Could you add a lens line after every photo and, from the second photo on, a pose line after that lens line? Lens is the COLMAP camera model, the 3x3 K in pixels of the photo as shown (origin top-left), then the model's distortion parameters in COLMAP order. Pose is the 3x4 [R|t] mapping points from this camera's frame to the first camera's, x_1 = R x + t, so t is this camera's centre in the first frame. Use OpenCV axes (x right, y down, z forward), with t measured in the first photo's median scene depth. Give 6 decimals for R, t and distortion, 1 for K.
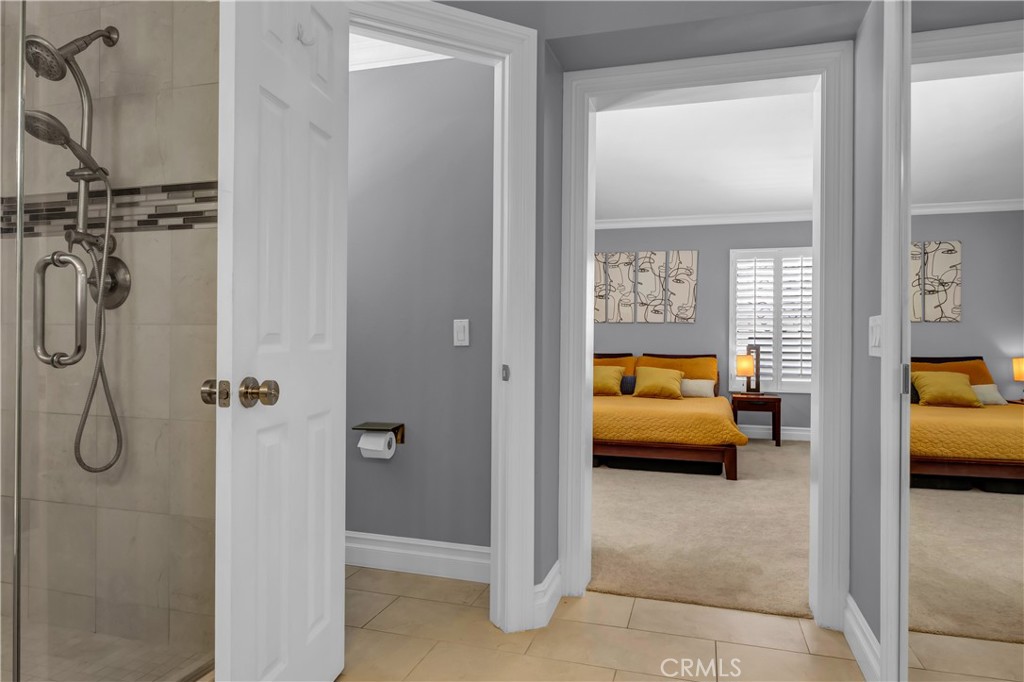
lens RADIAL K [[605.3, 0, 527.1], [0, 605.3, 345.6], [0, 0, 1]] dist [-0.020435, -0.000086]
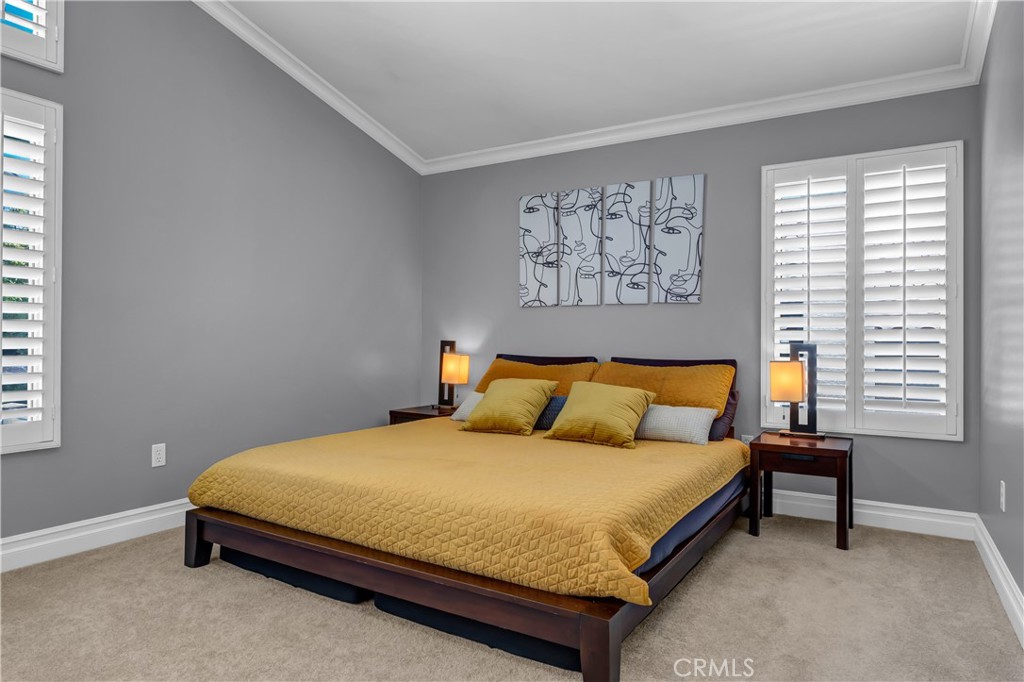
lens RADIAL K [[605.3, 0, 527.1], [0, 605.3, 345.6], [0, 0, 1]] dist [-0.020435, -0.000086]
pose [[0.971642, -0.001649, -0.236453, 0.251756], [0.001694, 0.999999, -0.000010, 0.001720], [0.236453, -0.000391, 0.971643, 0.411555]]
